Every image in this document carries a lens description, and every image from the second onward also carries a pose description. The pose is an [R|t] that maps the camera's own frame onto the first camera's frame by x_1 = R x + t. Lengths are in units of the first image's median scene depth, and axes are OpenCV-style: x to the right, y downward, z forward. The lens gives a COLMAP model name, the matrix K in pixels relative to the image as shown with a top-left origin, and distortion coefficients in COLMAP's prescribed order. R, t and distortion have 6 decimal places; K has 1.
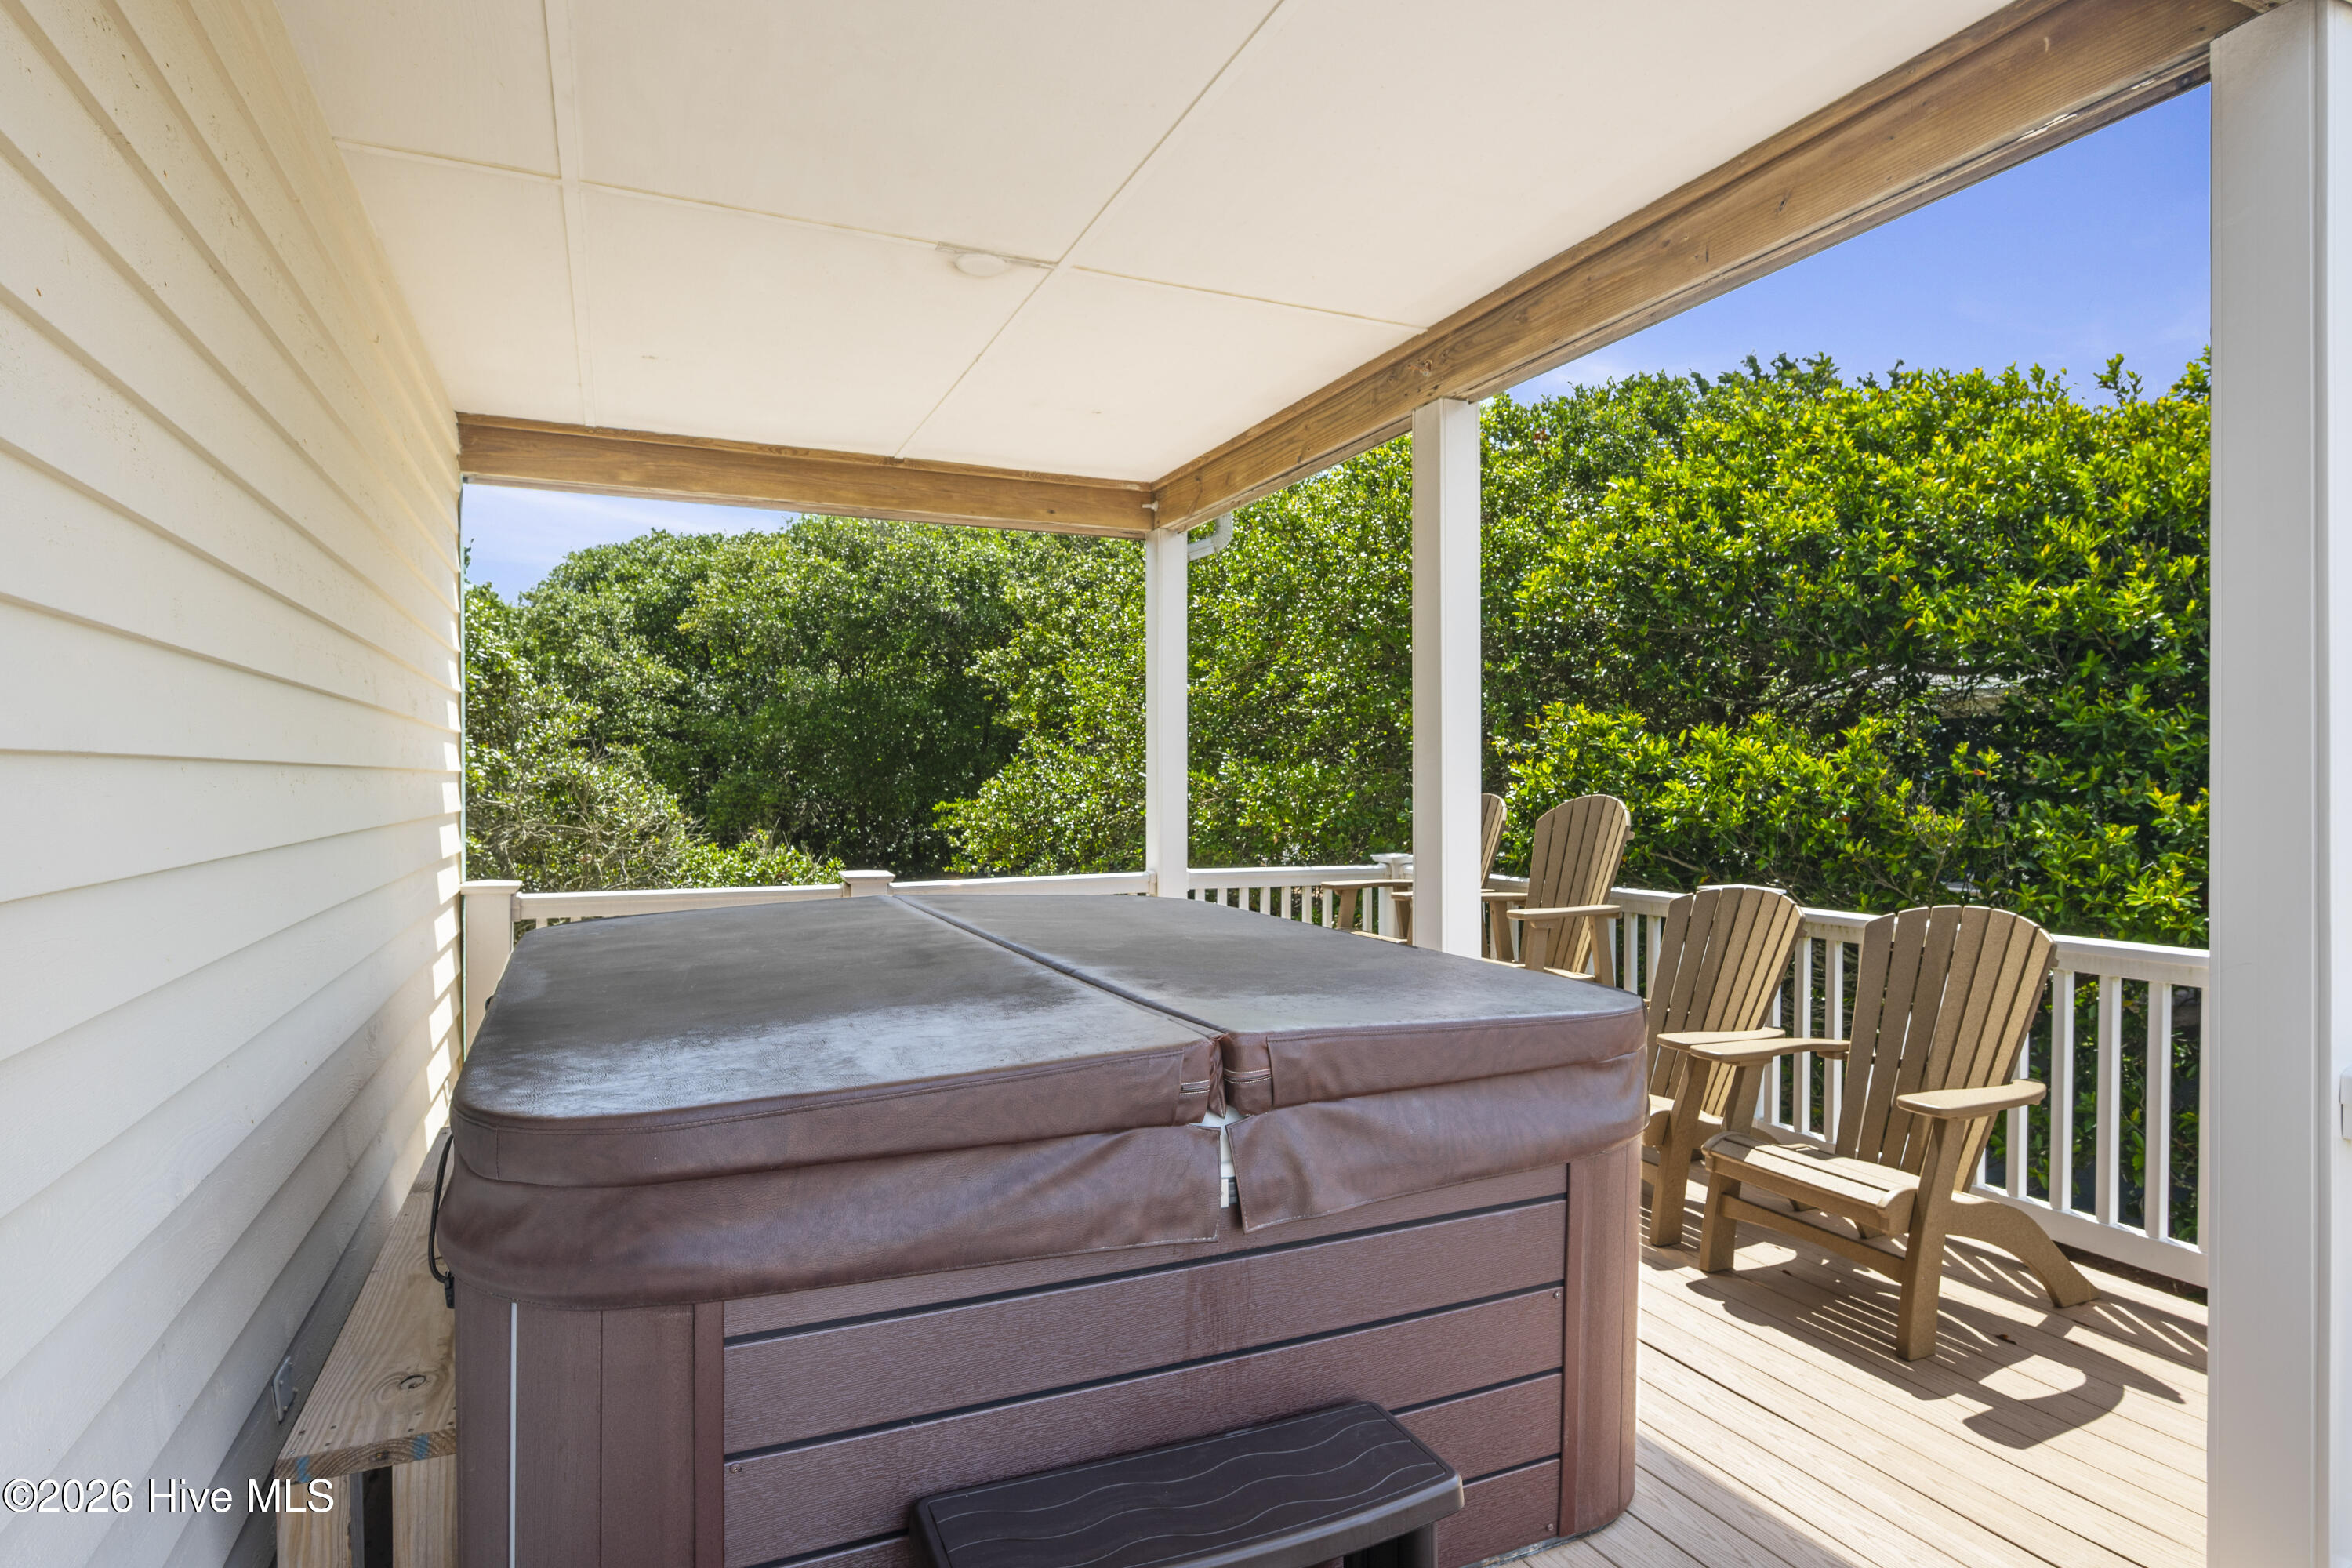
lens RADIAL K [[1243.0, 0, 1184.2], [0, 1243.0, 794.1], [0, 0, 1]] dist [-0.003602, -0.001332]
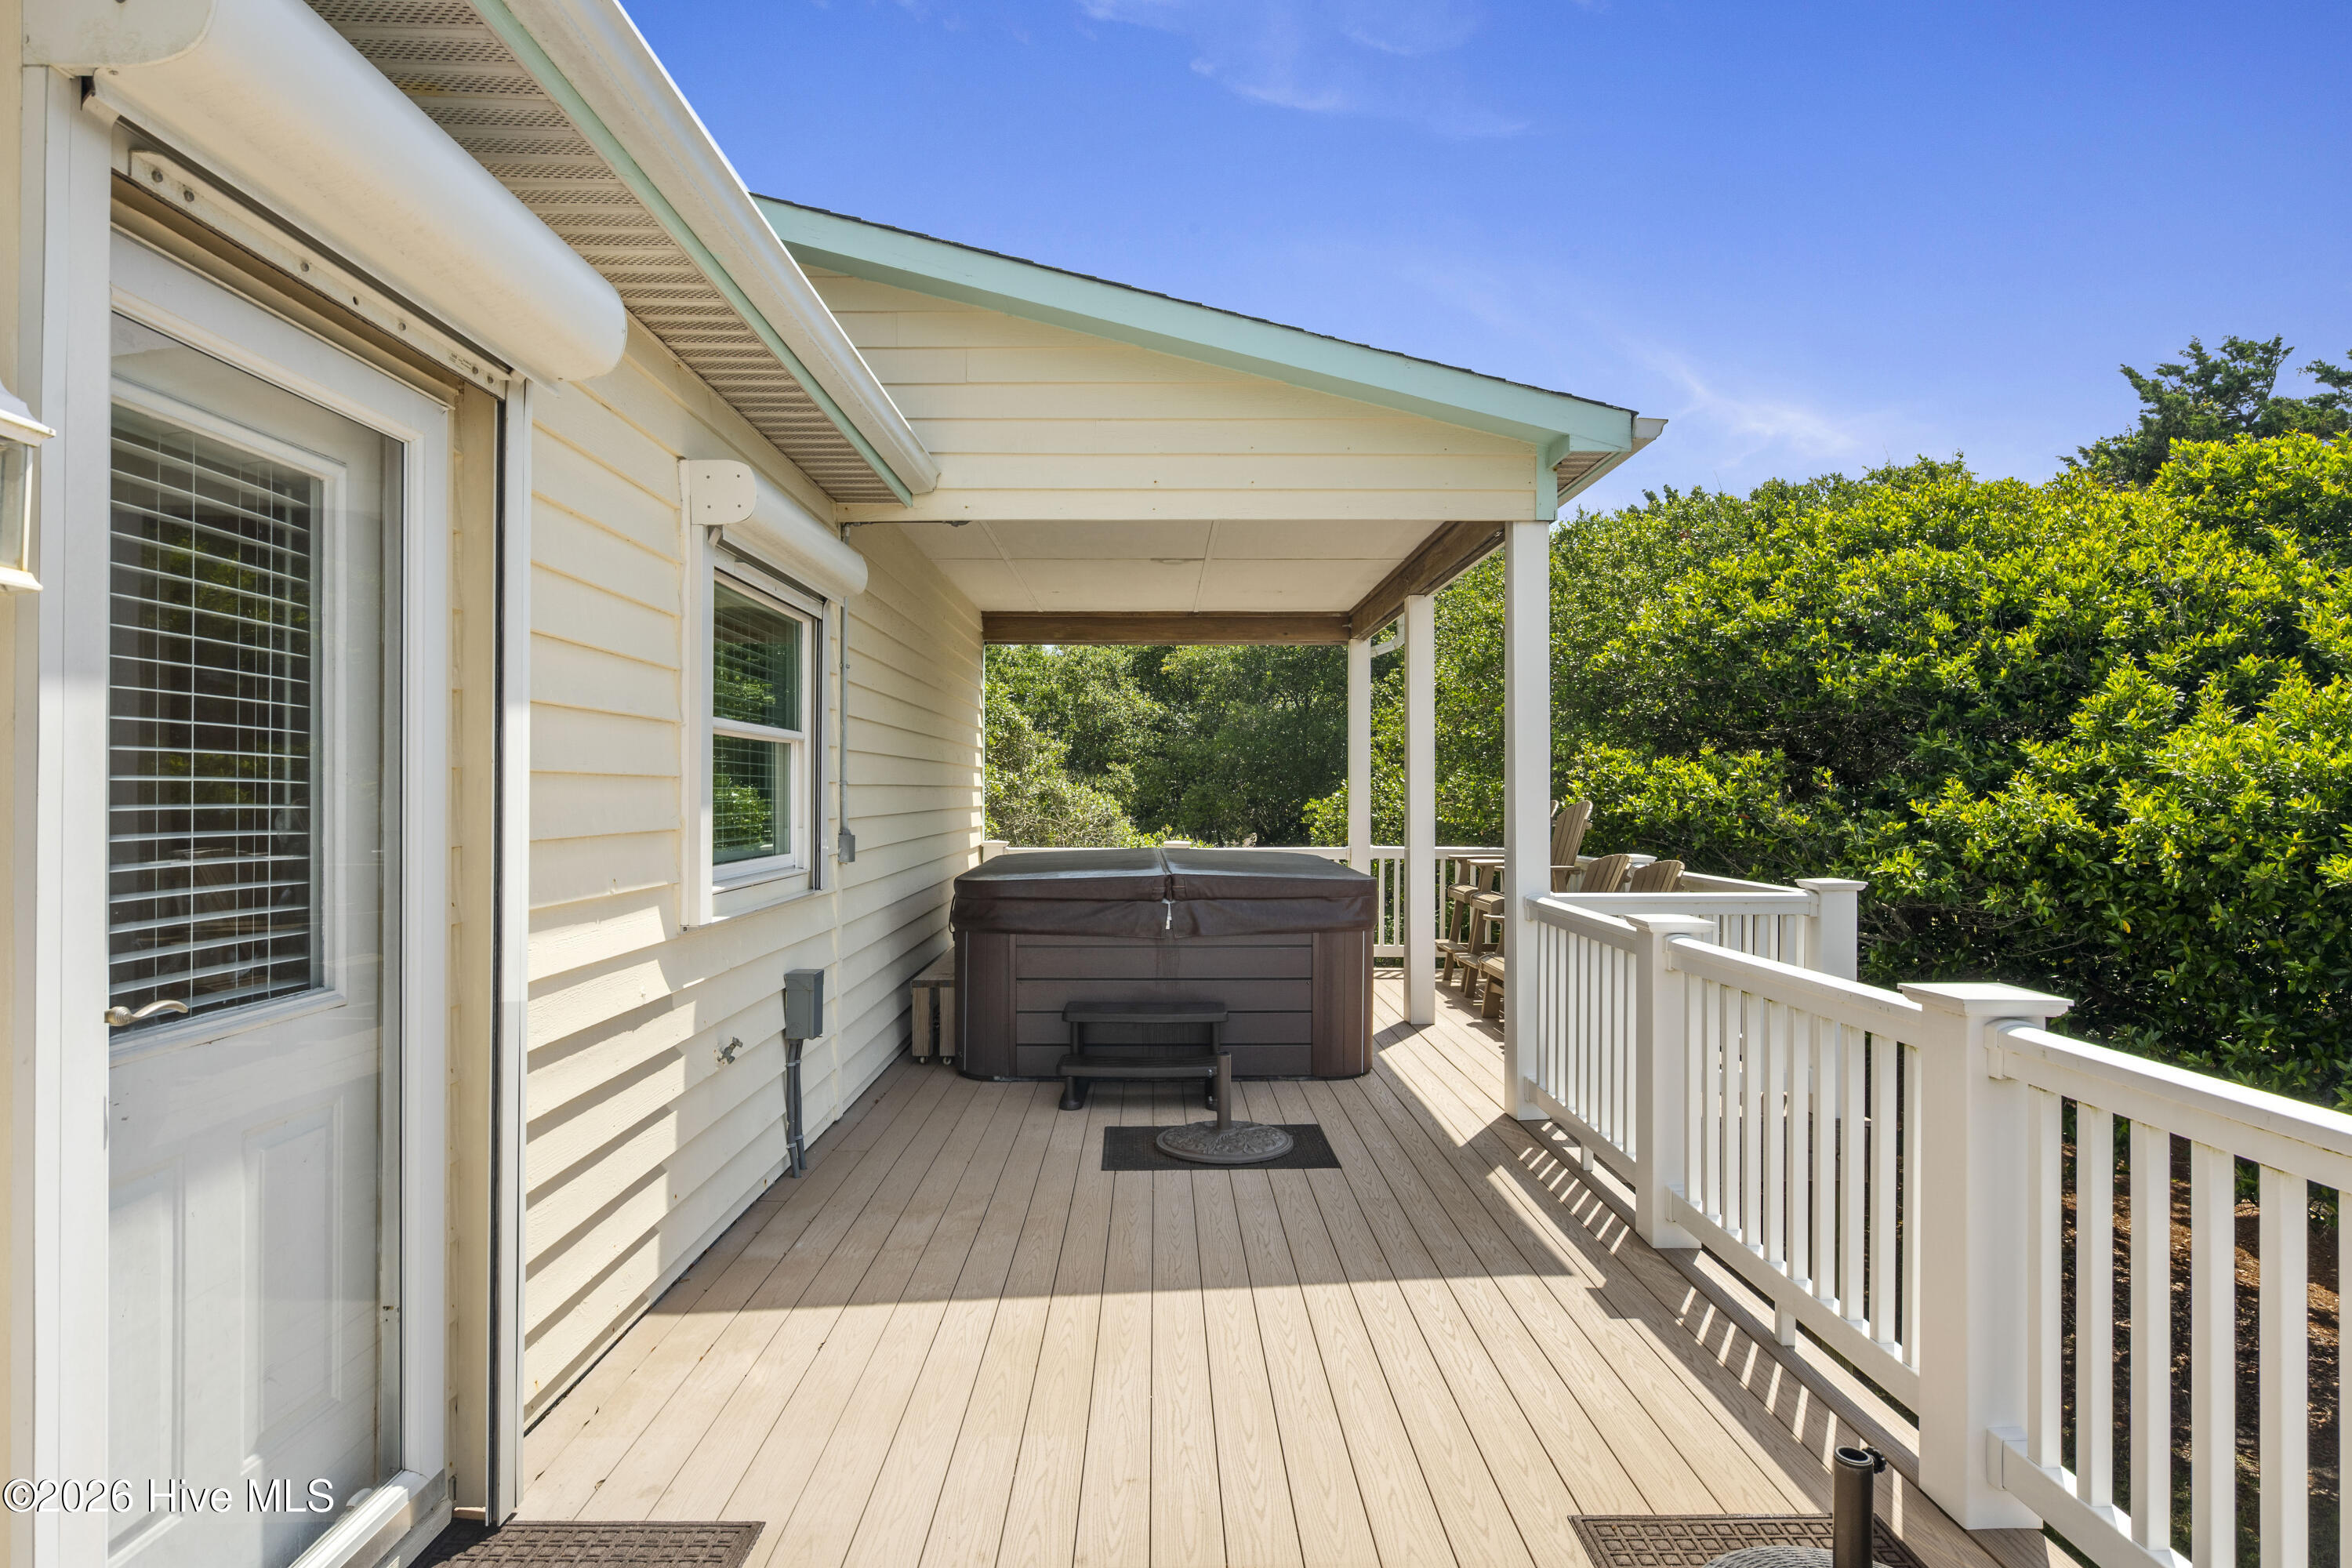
lens RADIAL K [[1243.0, 0, 1173.6], [0, 1243.0, 785.4], [0, 0, 1]] dist [-0.003602, -0.001332]
pose [[0.917094, 0.000054, -0.398670, 0.295991], [-0.006205, 0.999881, -0.014139, 0.004069], [0.398622, 0.015440, 0.916985, -0.424531]]
